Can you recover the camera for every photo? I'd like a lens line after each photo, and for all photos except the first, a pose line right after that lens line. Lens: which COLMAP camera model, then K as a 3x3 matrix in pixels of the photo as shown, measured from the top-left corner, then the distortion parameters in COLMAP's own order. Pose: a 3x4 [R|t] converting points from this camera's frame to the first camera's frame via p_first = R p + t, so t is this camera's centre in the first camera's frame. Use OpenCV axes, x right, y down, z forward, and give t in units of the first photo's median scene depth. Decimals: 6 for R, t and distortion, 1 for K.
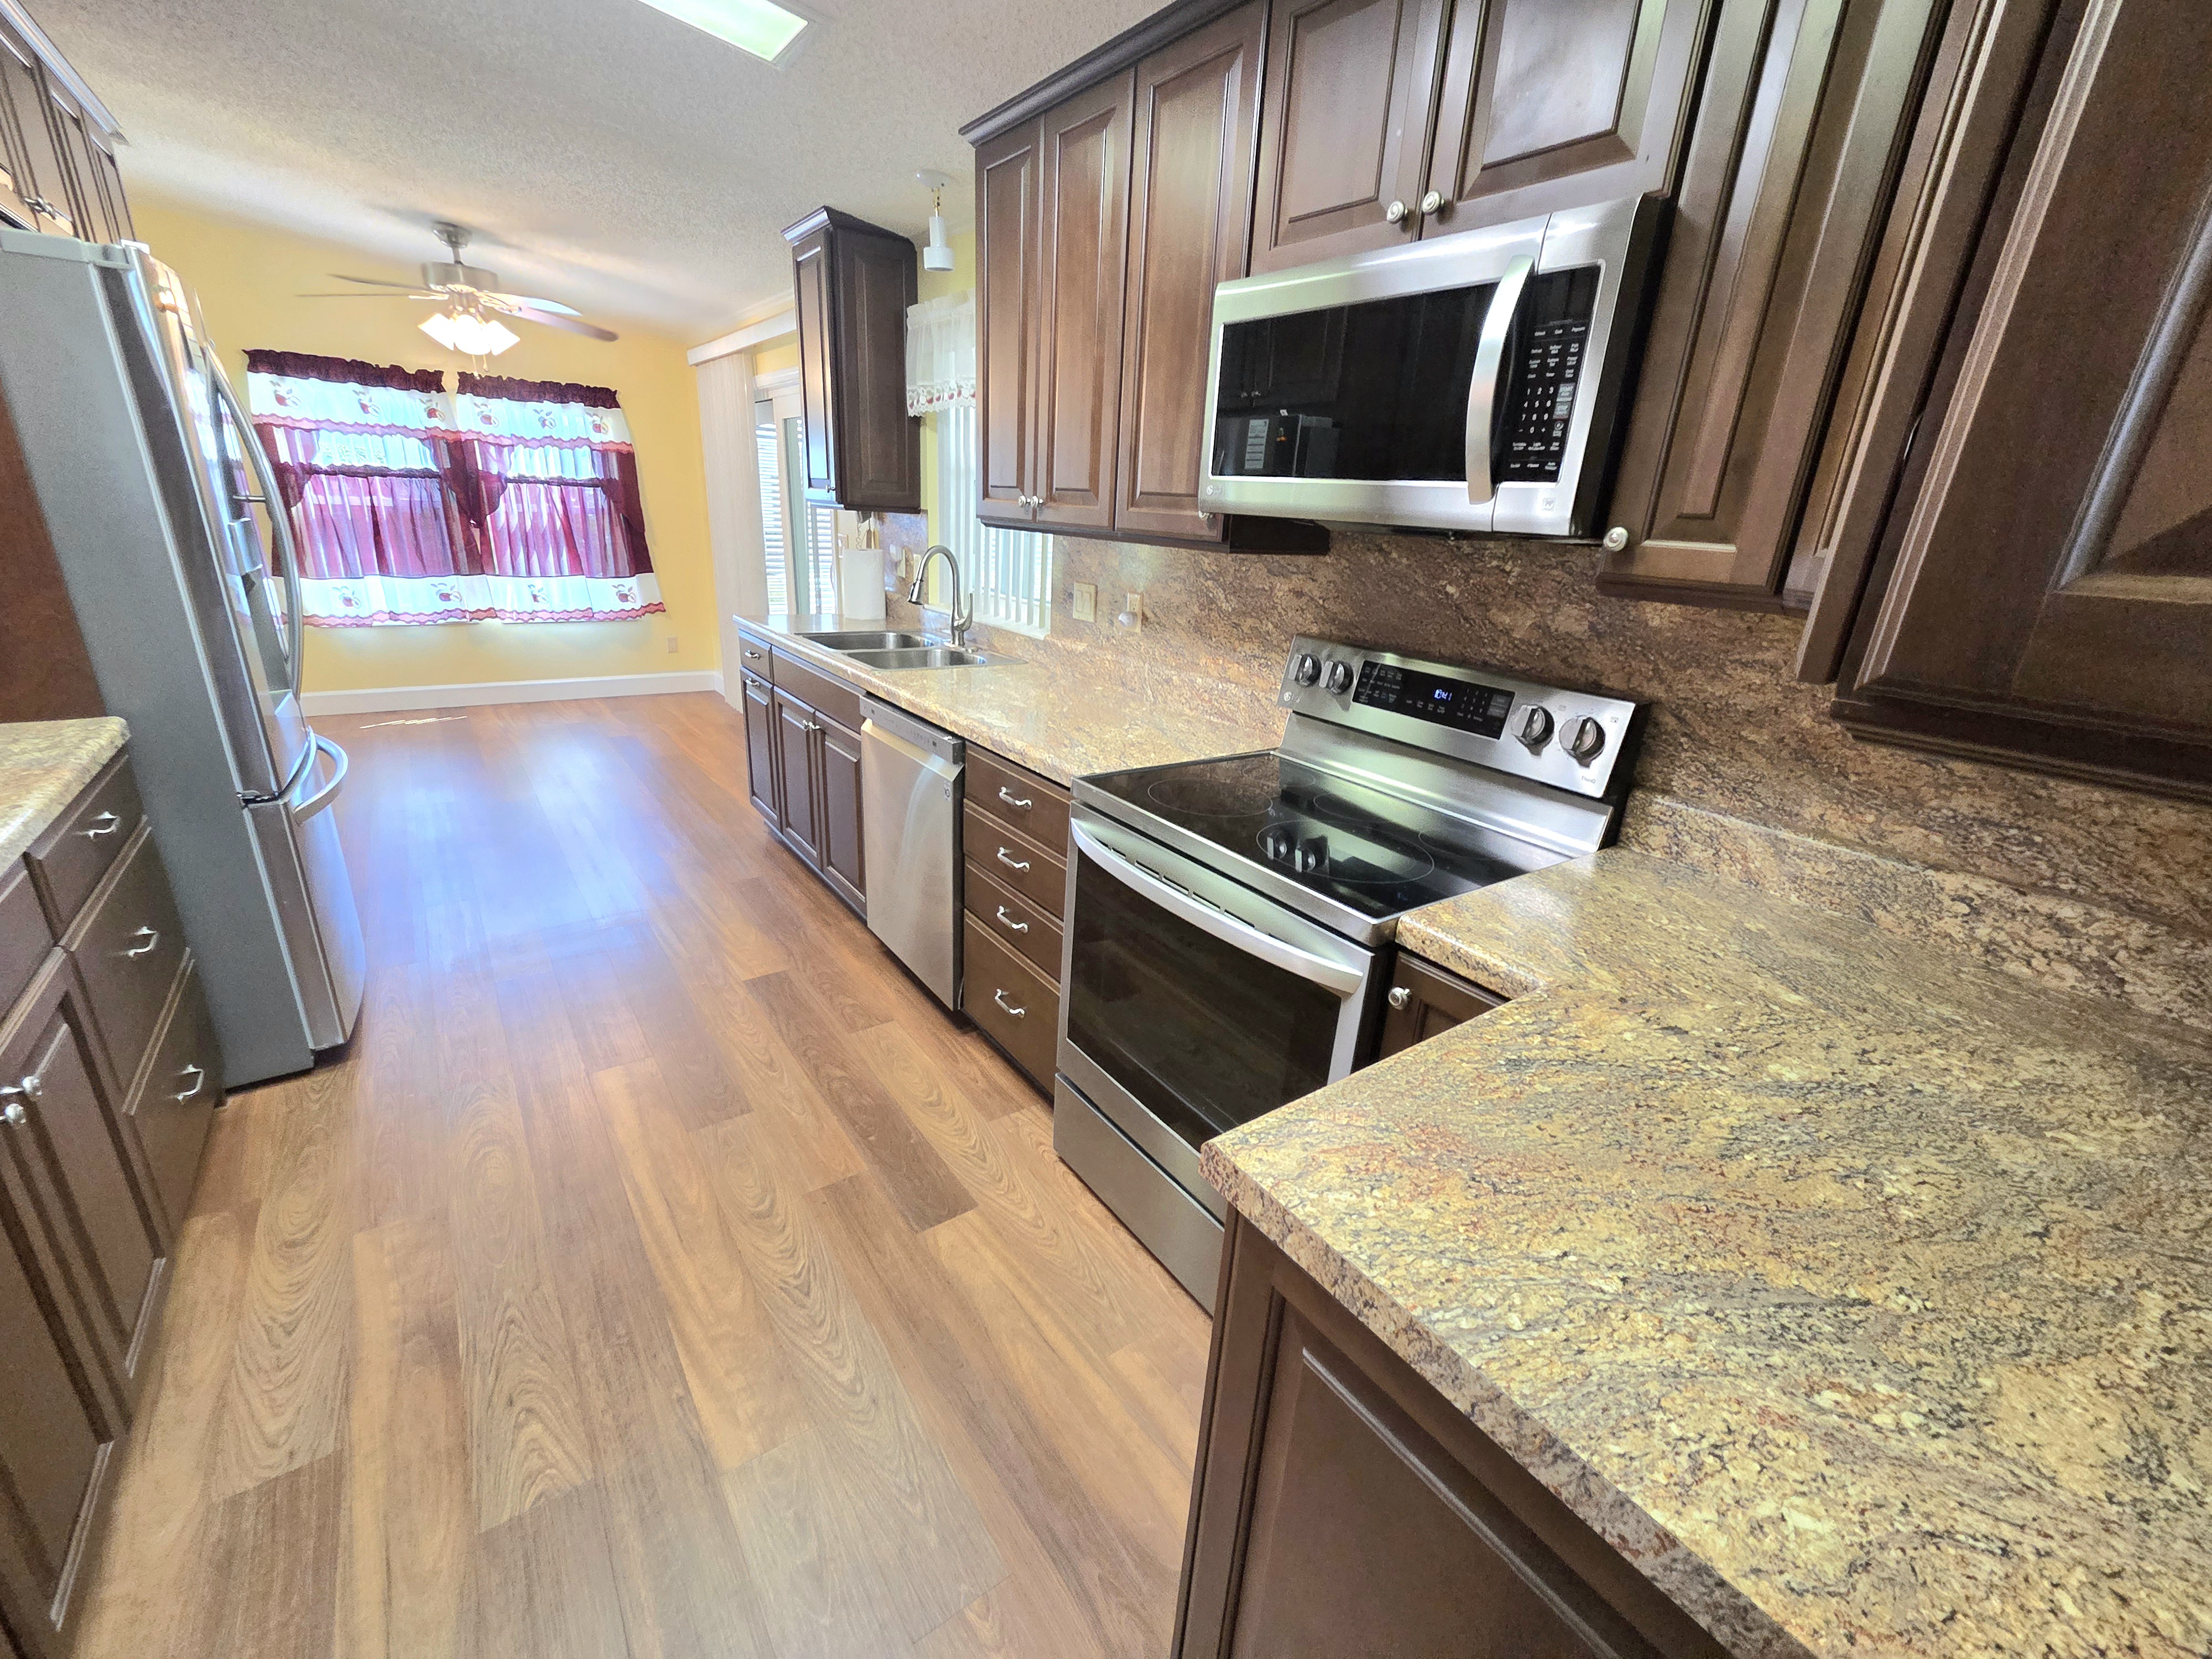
lens RADIAL K [[906.6, 0, 1114.4], [0, 906.6, 827.1], [0, 0, 1]] dist [0.005205, 0.000099]
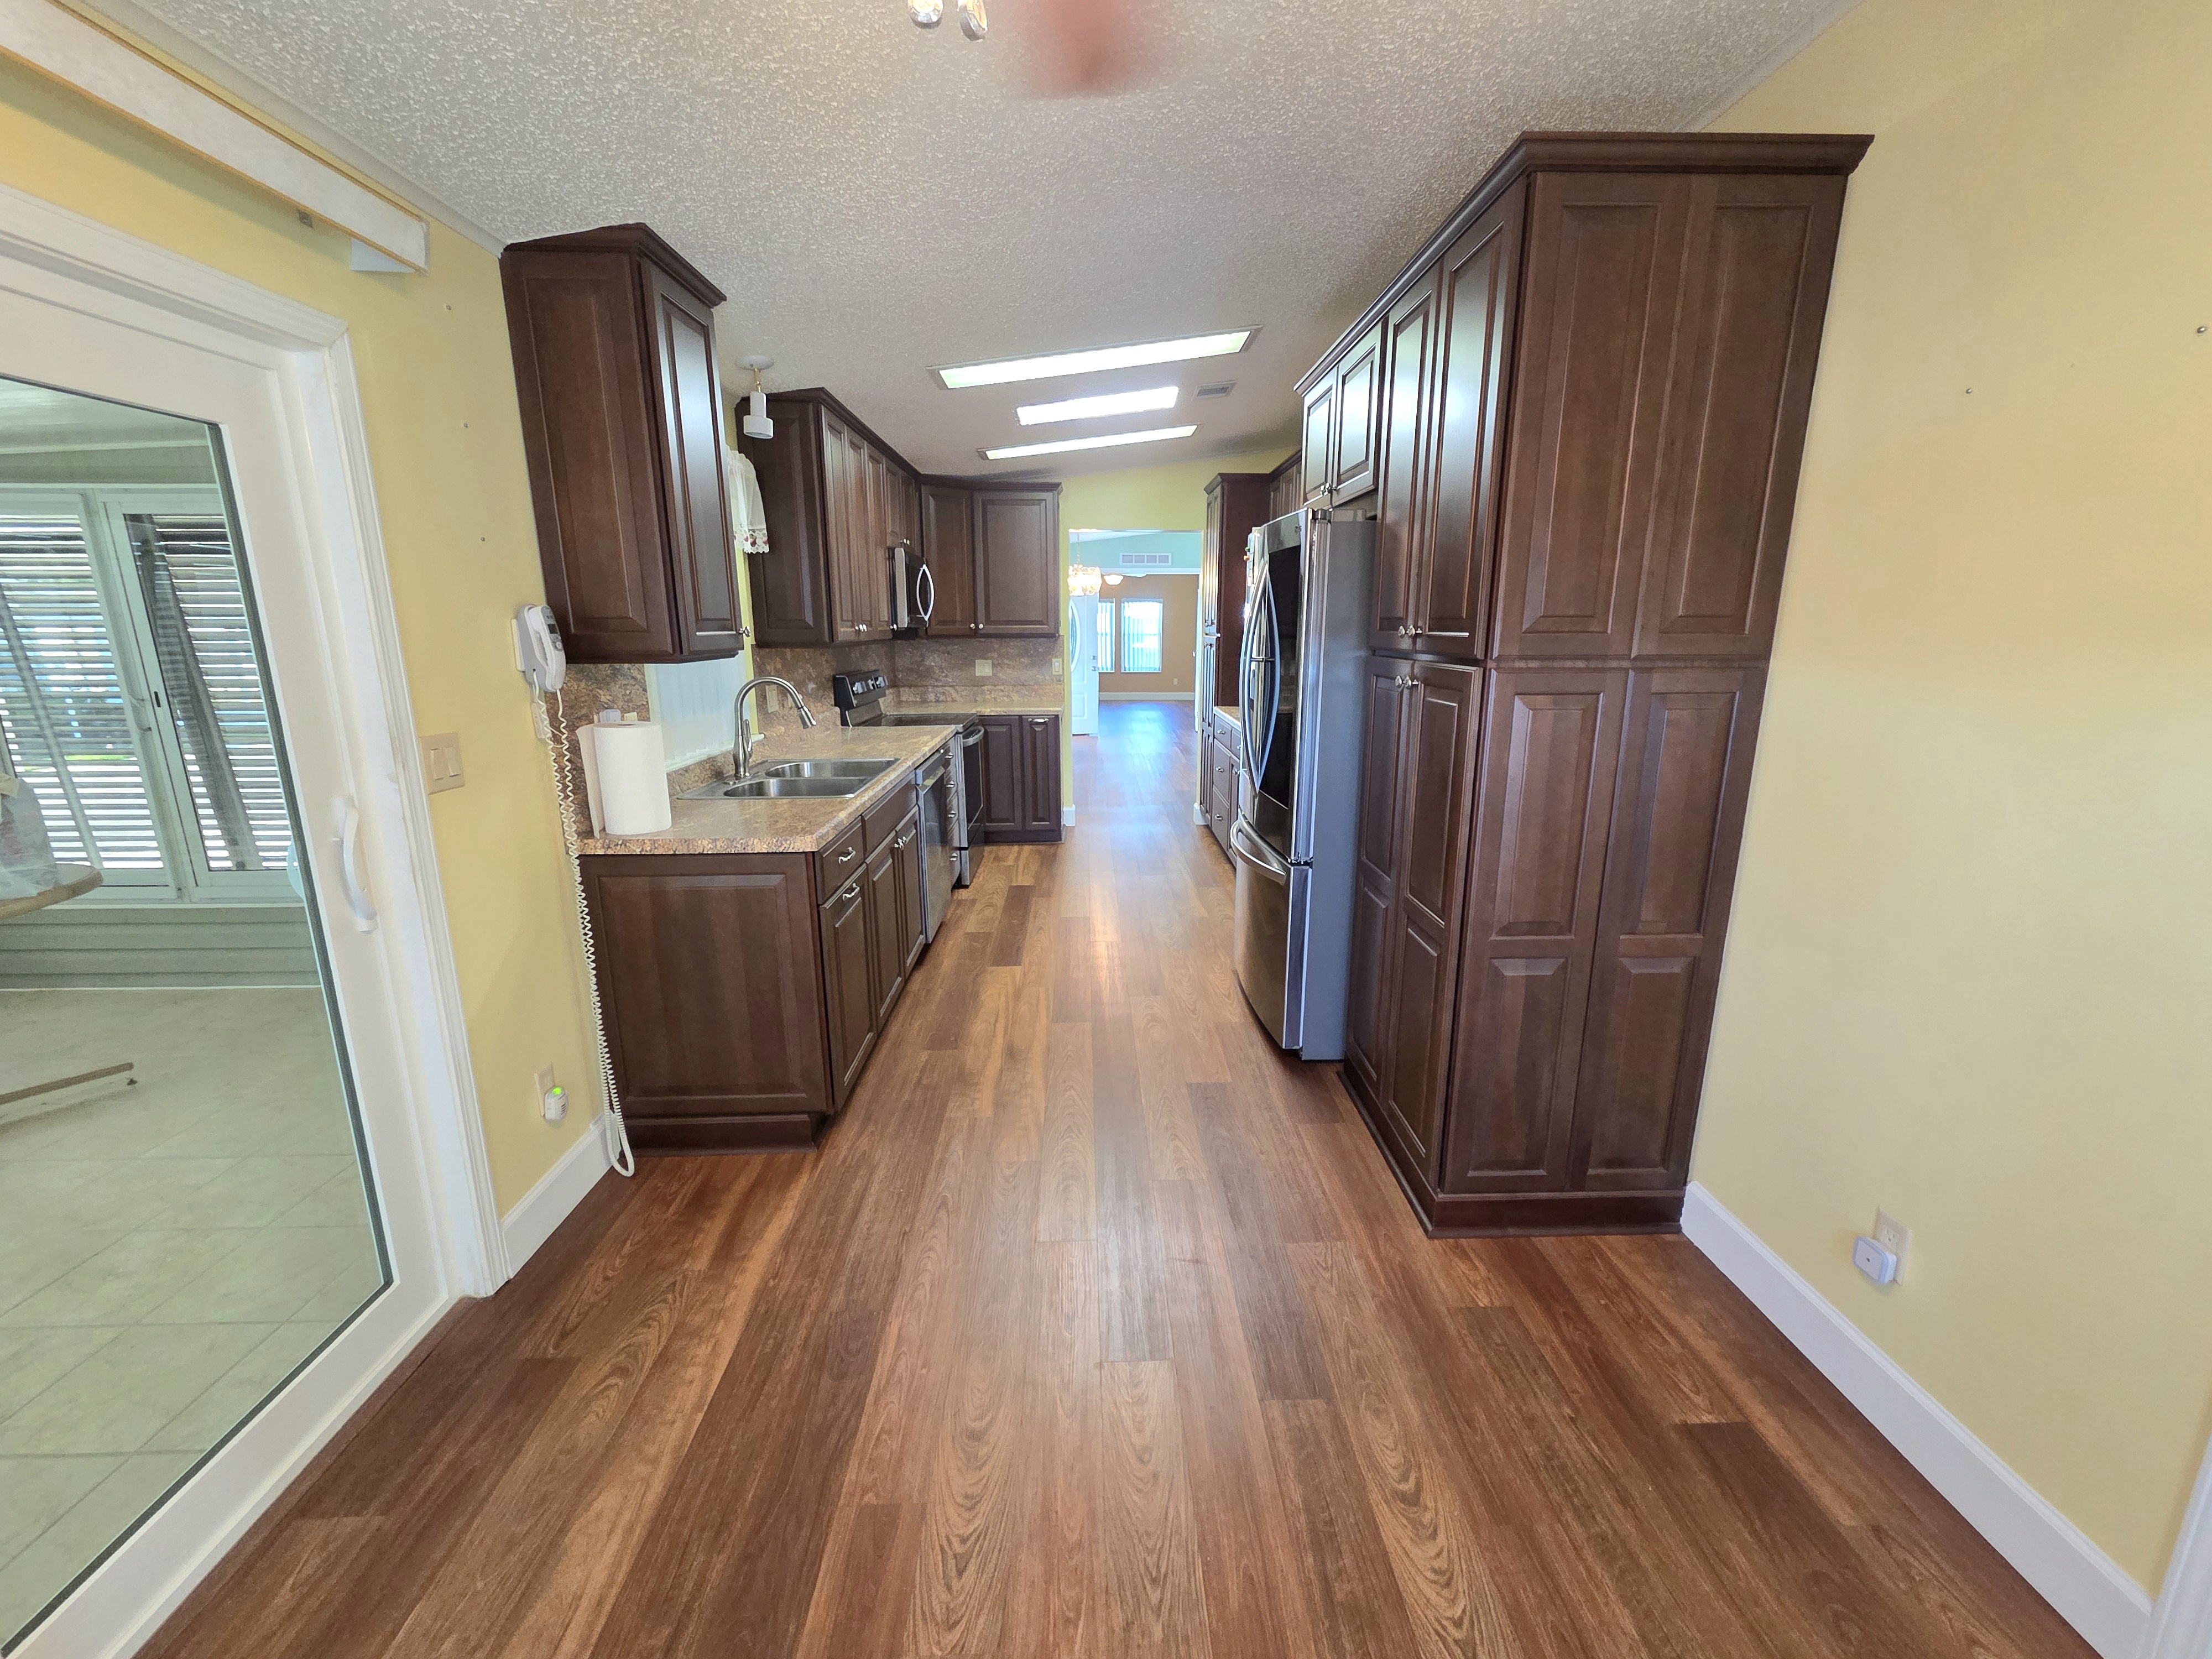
lens RADIAL K [[906.6, 0, 1114.4], [0, 906.6, 827.1], [0, 0, 1]] dist [0.005205, 0.000099]
pose [[-0.819547, -0.183113, 0.542967, -1.515728], [0.145828, 0.849716, 0.506673, -0.859128], [-0.554146, 0.494422, -0.669679, 2.114384]]
